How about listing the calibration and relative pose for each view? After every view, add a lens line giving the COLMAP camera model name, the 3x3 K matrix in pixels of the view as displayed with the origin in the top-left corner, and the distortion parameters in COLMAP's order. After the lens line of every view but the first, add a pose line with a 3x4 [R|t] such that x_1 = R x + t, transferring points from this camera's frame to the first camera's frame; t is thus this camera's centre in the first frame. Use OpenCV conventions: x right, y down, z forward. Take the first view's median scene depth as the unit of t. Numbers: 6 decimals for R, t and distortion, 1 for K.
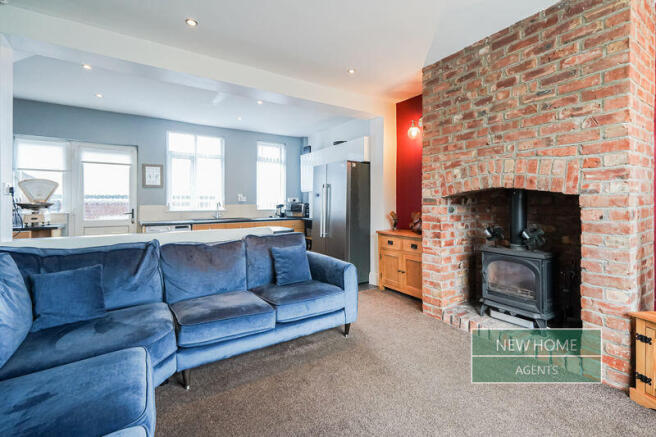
lens RADIAL K [[294.0, 0, 328.7], [0, 294.0, 205.4], [0, 0, 1]] dist [0.000633, -0.000168]
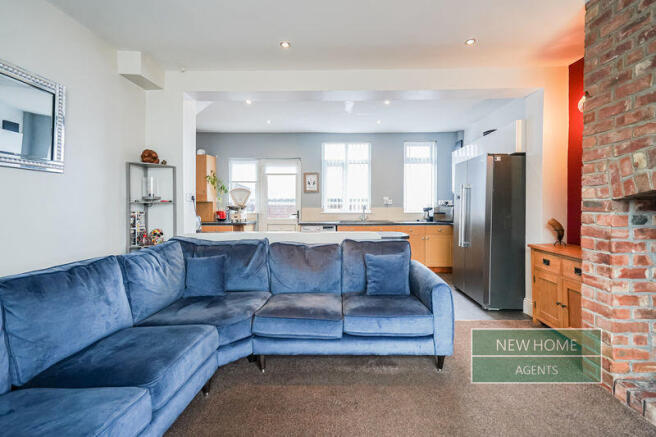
lens RADIAL K [[294.1, 0, 328.0], [0, 294.1, 210.5], [0, 0, 1]] dist [0.001787, -0.000091]
pose [[0.827705, 0.011019, -0.561055, 0.228360], [-0.004625, 0.999907, 0.012815, -0.009605], [0.561145, -0.008012, 0.827679, 0.131110]]
